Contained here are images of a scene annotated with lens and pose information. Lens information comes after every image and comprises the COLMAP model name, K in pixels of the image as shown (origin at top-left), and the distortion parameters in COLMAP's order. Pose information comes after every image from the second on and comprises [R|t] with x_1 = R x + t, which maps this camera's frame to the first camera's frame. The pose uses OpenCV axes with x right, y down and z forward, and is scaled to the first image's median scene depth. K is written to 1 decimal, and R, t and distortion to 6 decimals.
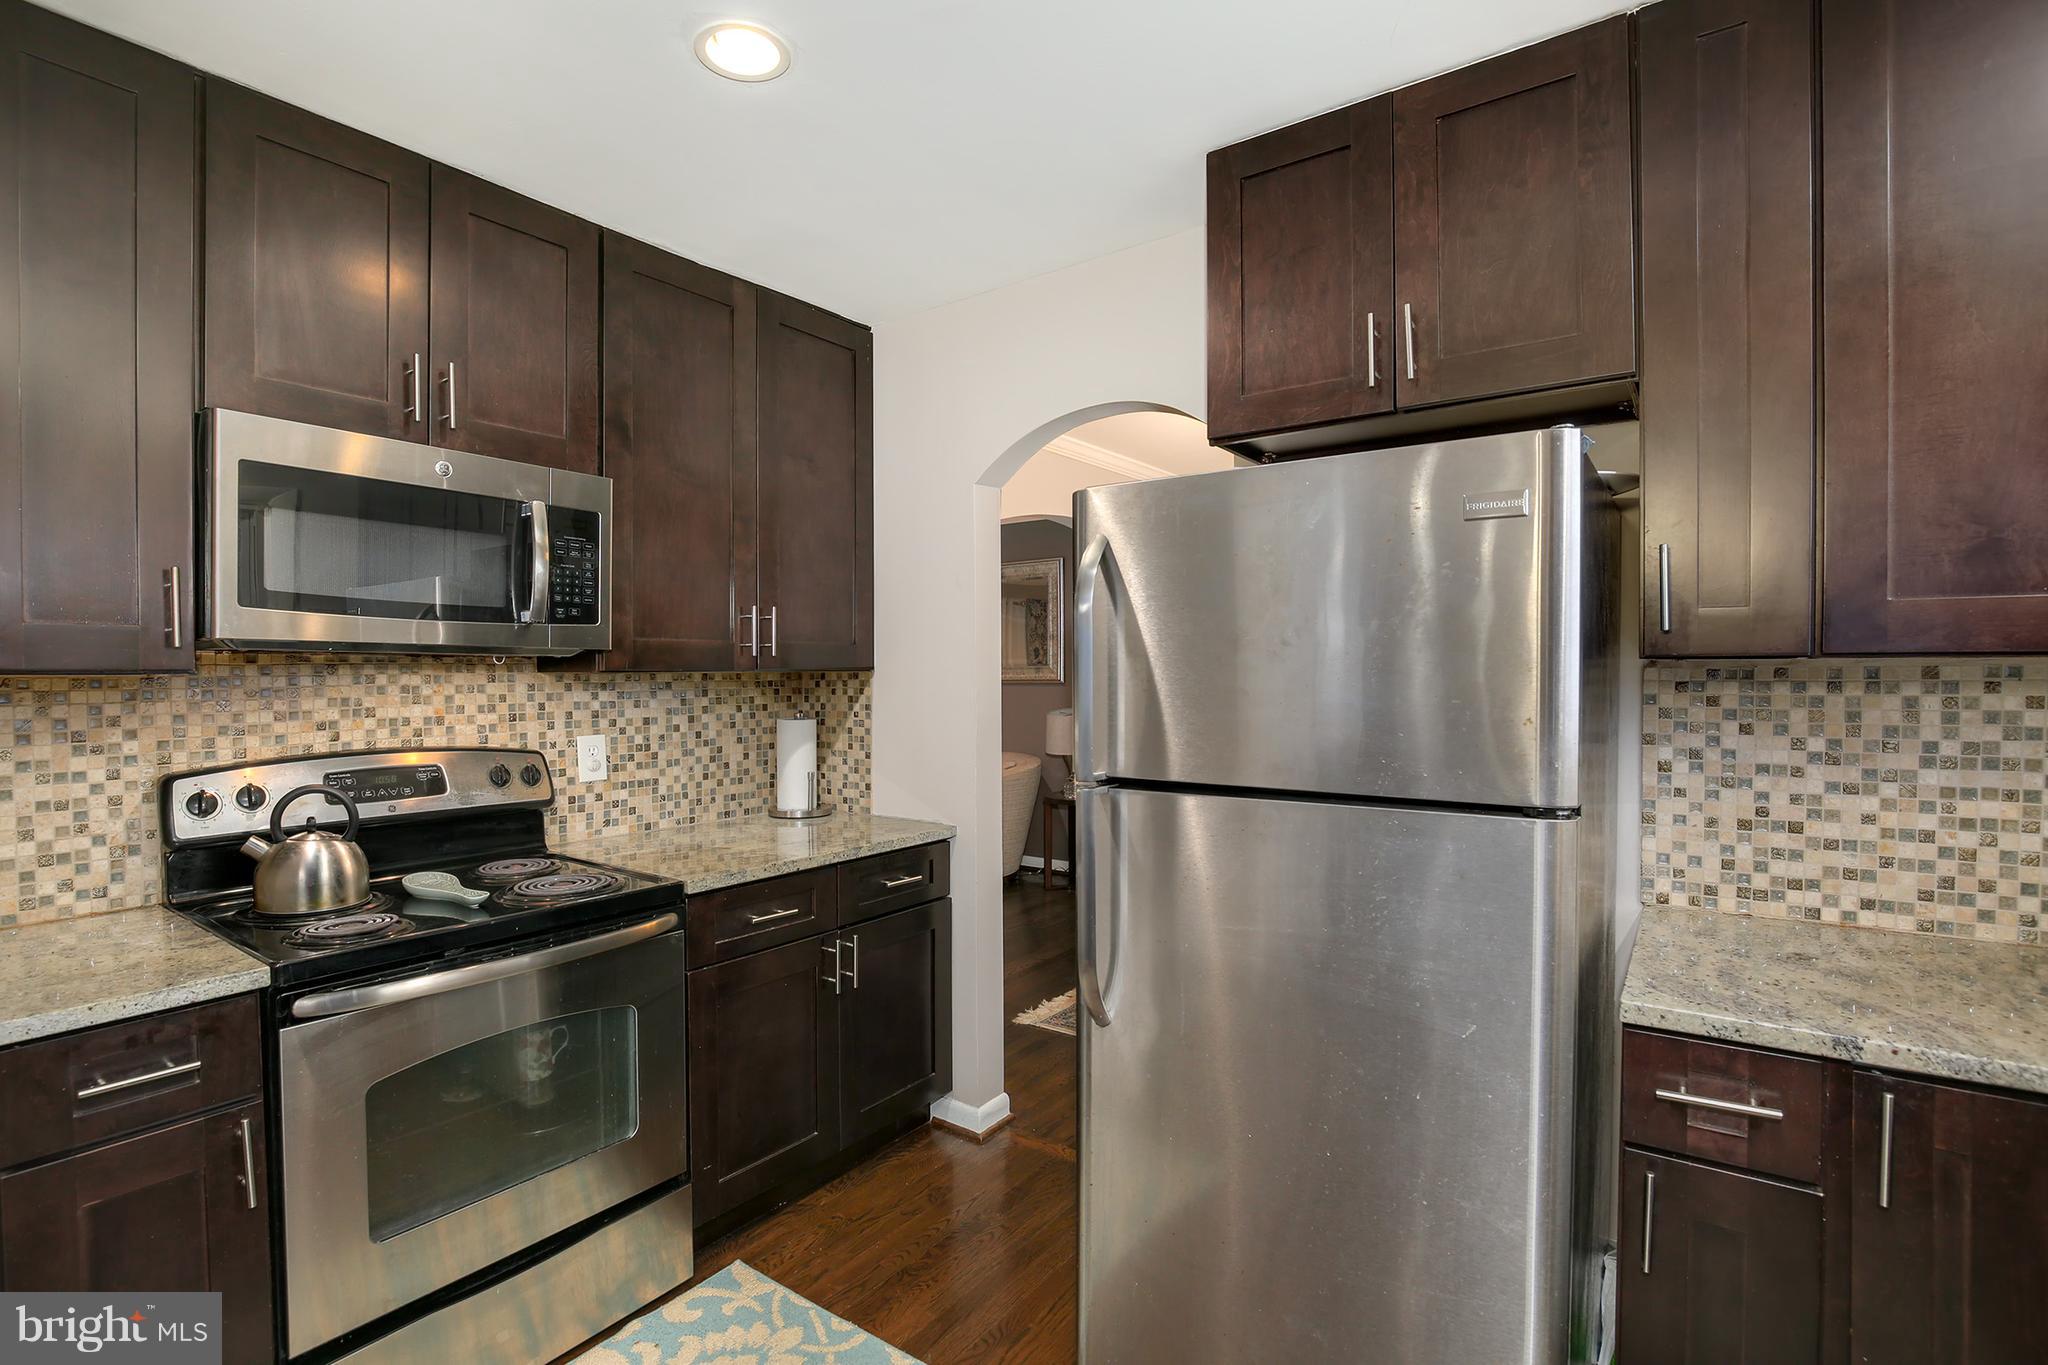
lens RADIAL K [[977.6, 0, 968.0], [0, 977.6, 690.7], [0, 0, 1]] dist [-0.029151, 0.005298]
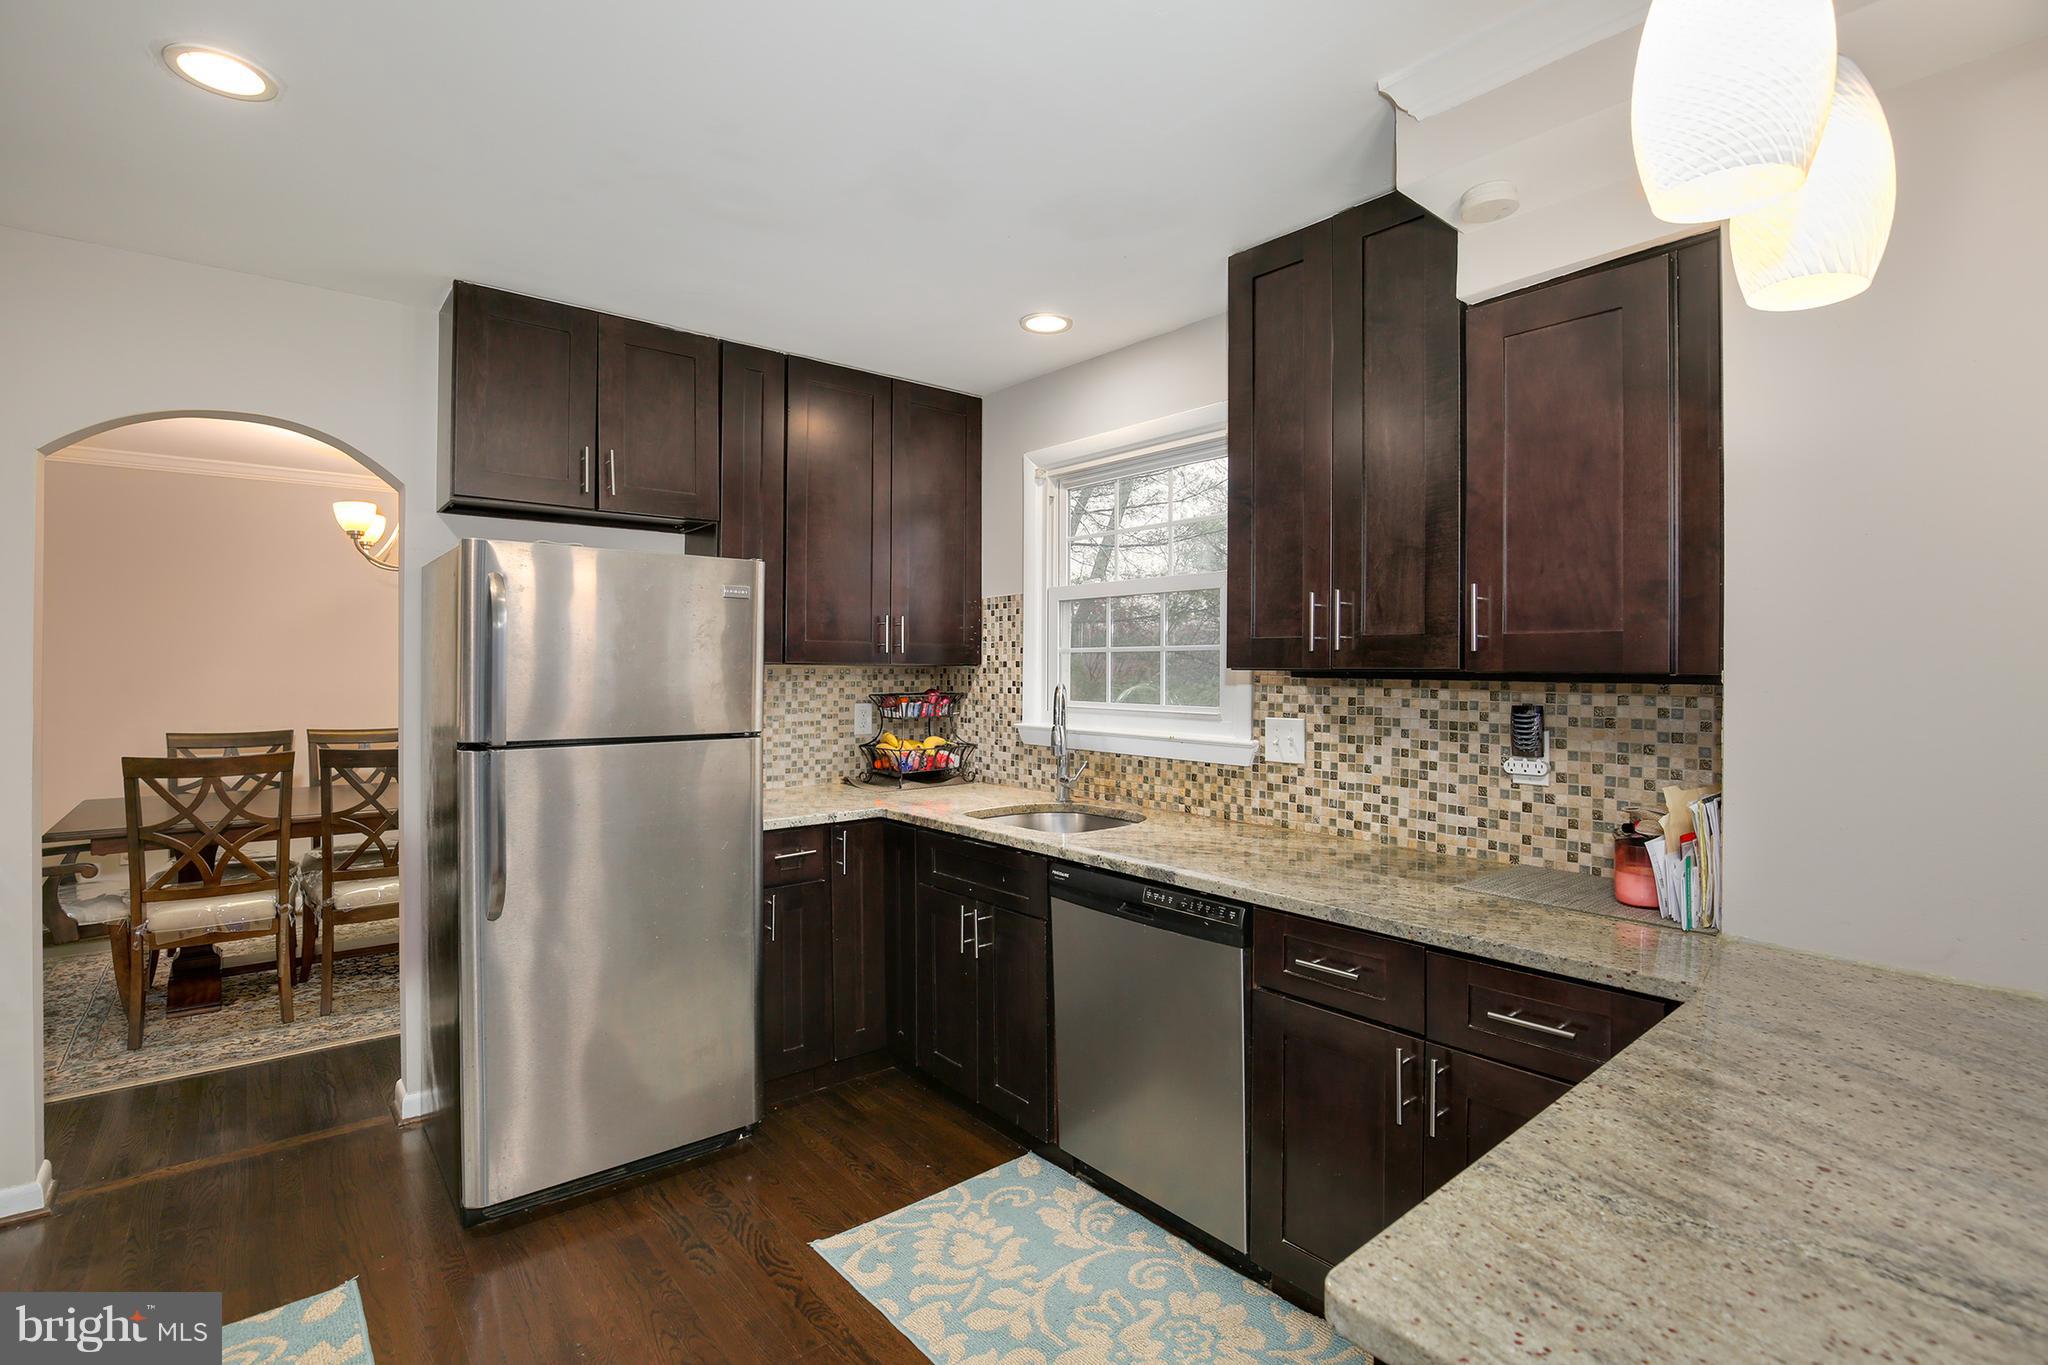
lens RADIAL K [[977.6, 0, 1010.5], [0, 977.6, 661.7], [0, 0, 1]] dist [-0.029151, 0.005298]
pose [[0.253206, 0.015865, 0.967282, -1.095777], [0.007800, 0.999800, -0.018440, 0.004309], [-0.967381, 0.012214, 0.253032, -0.094696]]
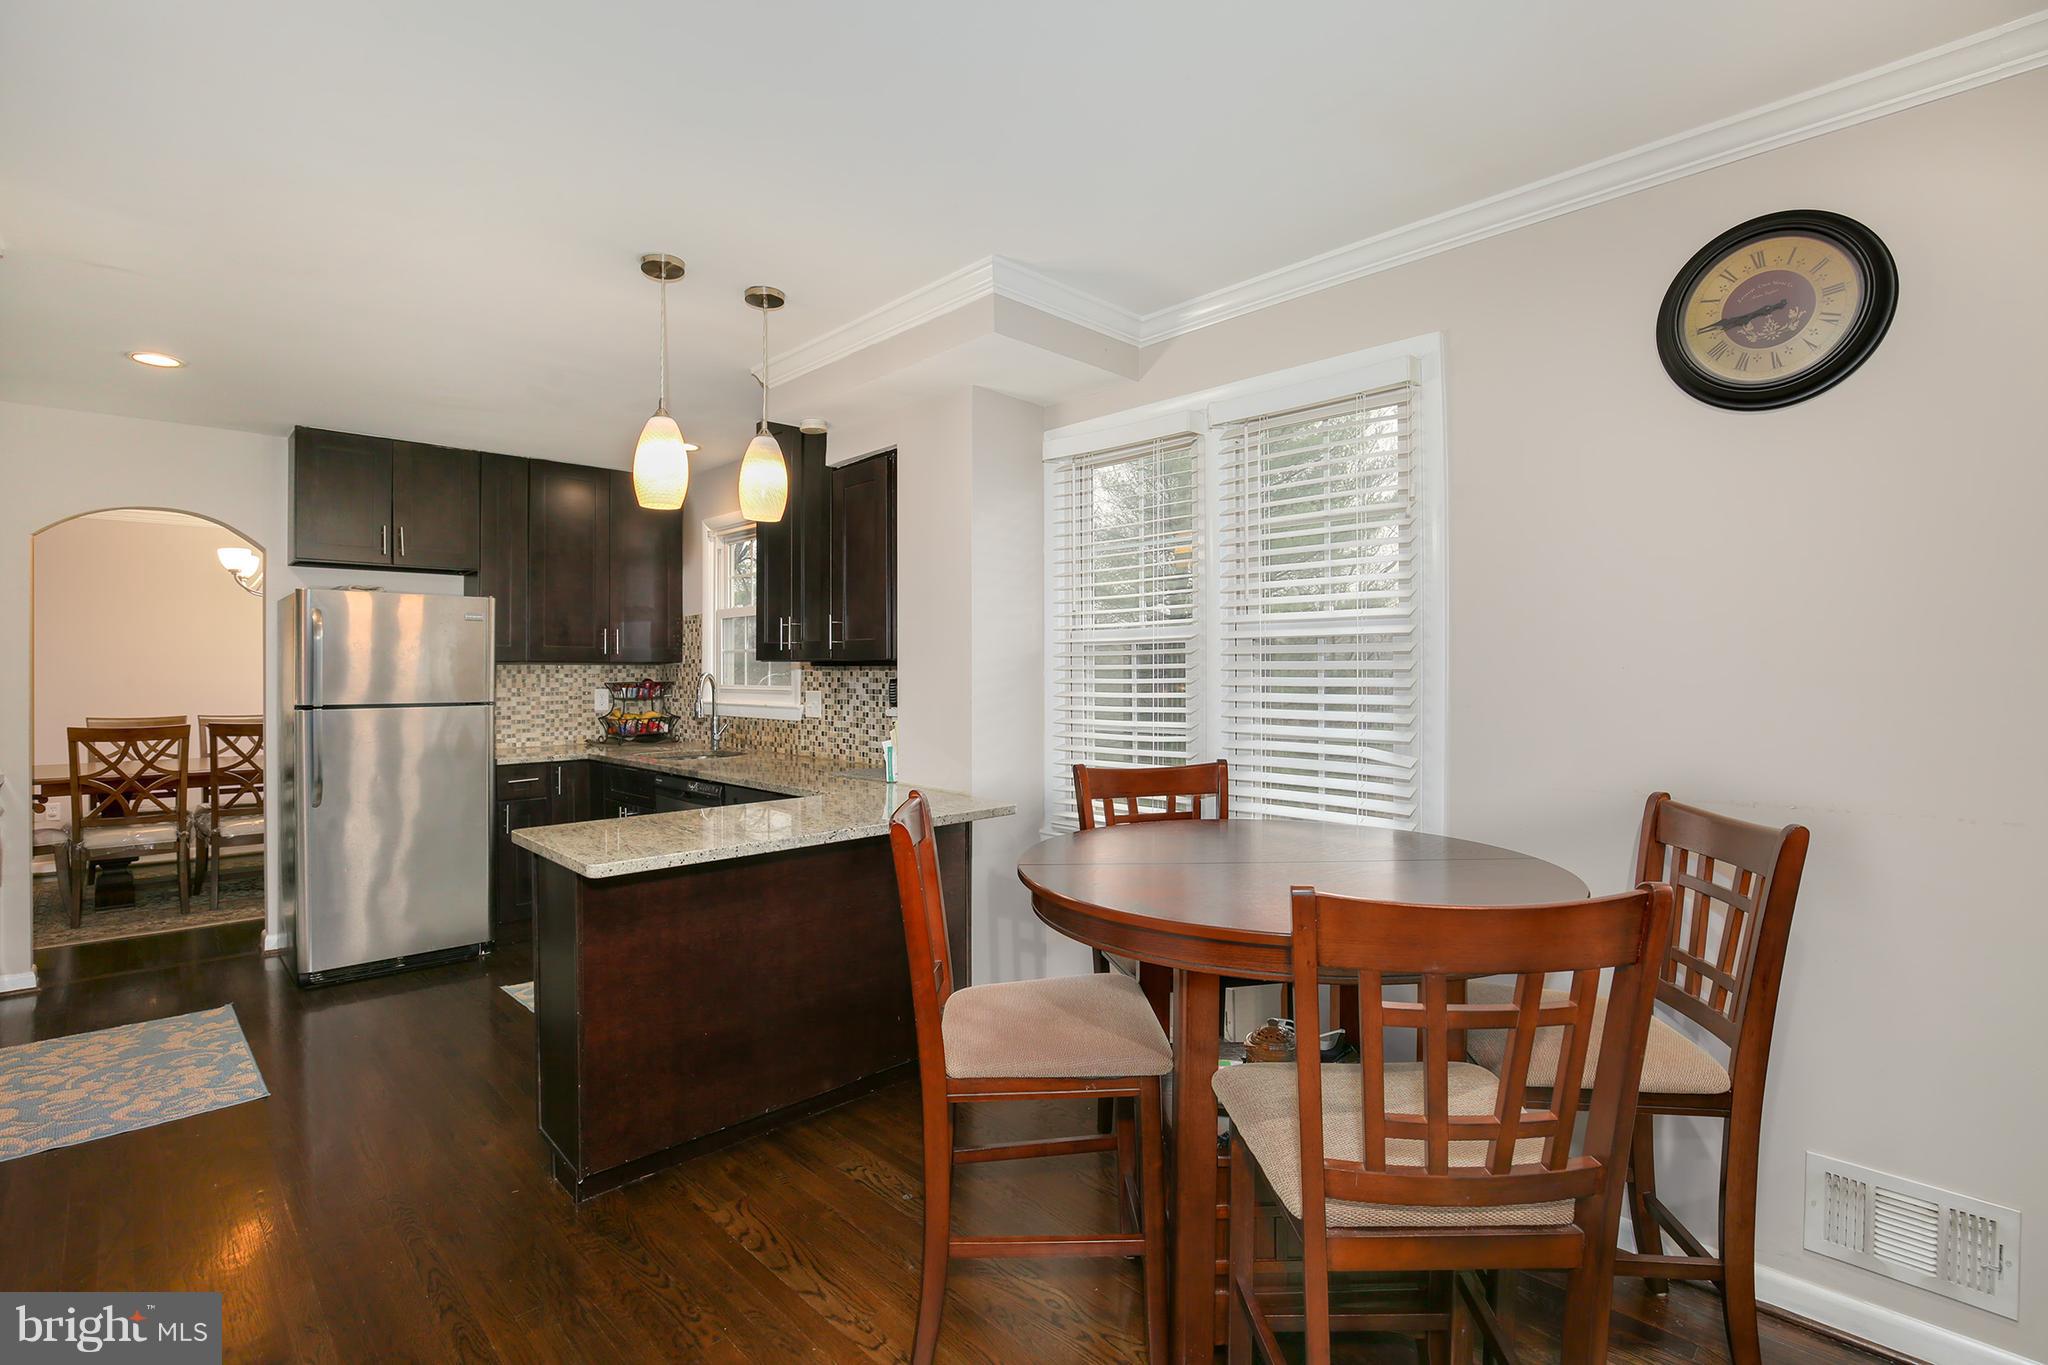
lens RADIAL K [[977.6, 0, 1010.8], [0, 977.6, 662.5], [0, 0, 1]] dist [-0.029151, 0.005298]
pose [[0.177781, 0.017205, 0.983920, -2.037506], [0.016249, 0.999660, -0.020416, 0.060436], [-0.983936, 0.019618, 0.177441, -1.208369]]
